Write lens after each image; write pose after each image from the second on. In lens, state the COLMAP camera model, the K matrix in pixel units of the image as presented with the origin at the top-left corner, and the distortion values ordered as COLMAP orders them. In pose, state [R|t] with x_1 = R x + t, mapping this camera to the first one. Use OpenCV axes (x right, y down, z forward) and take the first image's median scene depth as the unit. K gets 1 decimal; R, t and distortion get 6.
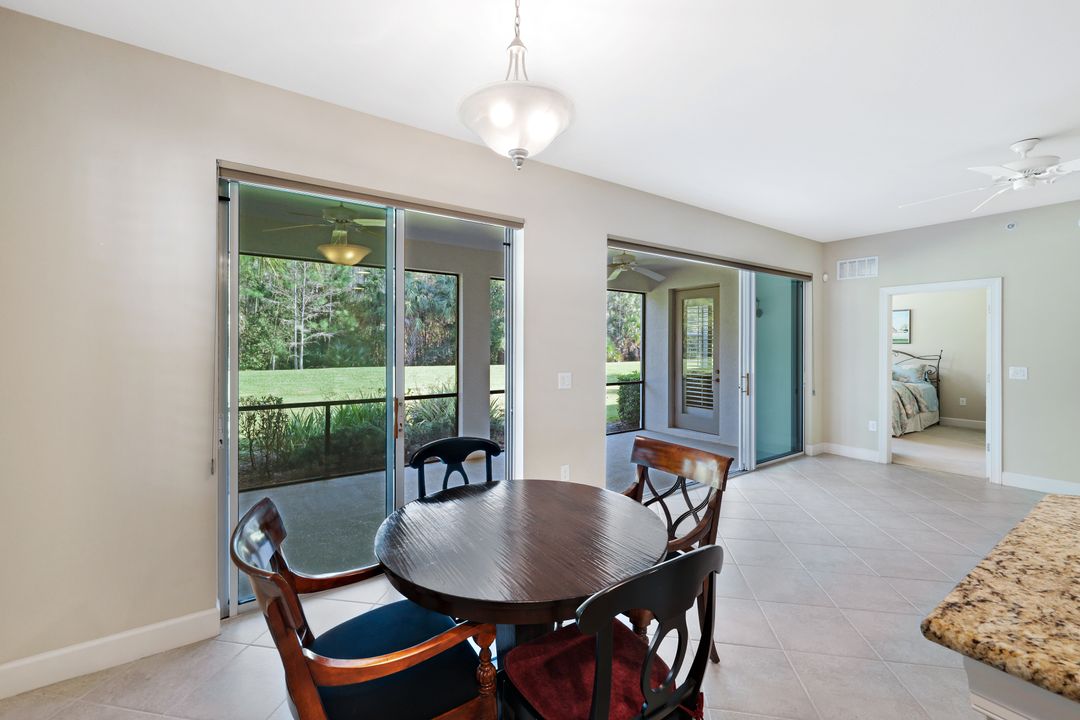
lens RADIAL K [[451.8, 0, 537.4], [0, 451.8, 352.6], [0, 0, 1]] dist [0.000897, -0.000118]
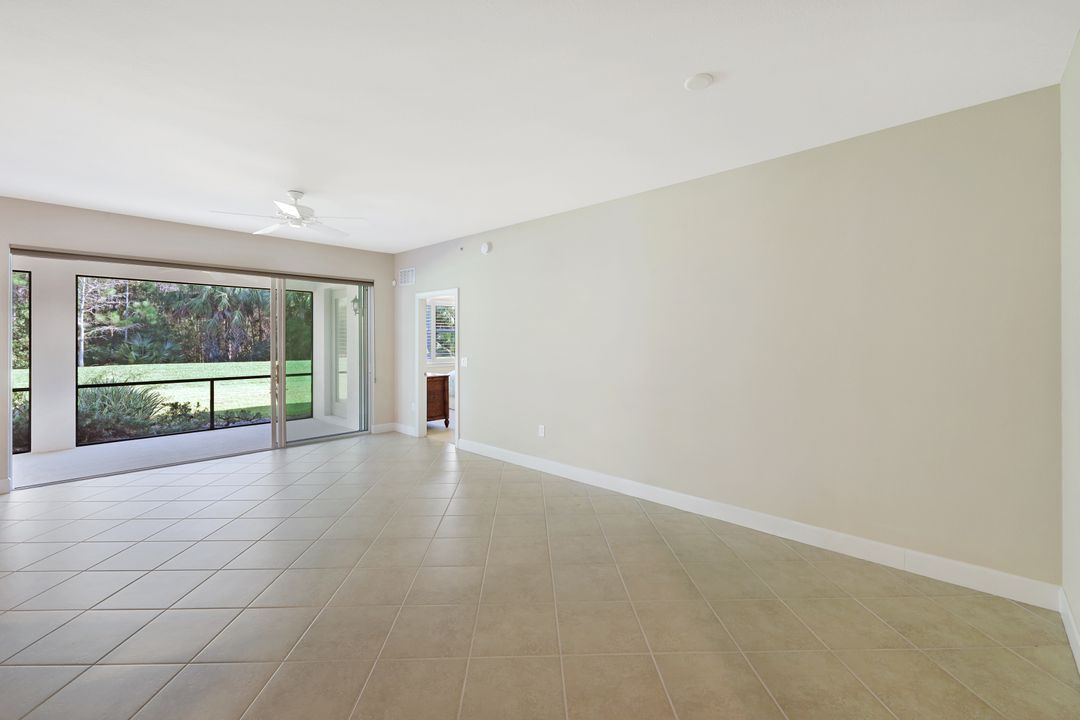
lens RADIAL K [[460.6, 0, 523.8], [0, 460.6, 341.8], [0, 0, 1]] dist [0.015407, -0.000014]
pose [[0.983715, -0.001303, 0.179731, 0.168458], [0.003600, 0.999916, -0.012456, 0.000979], [-0.179700, 0.012900, 0.983637, -0.056359]]
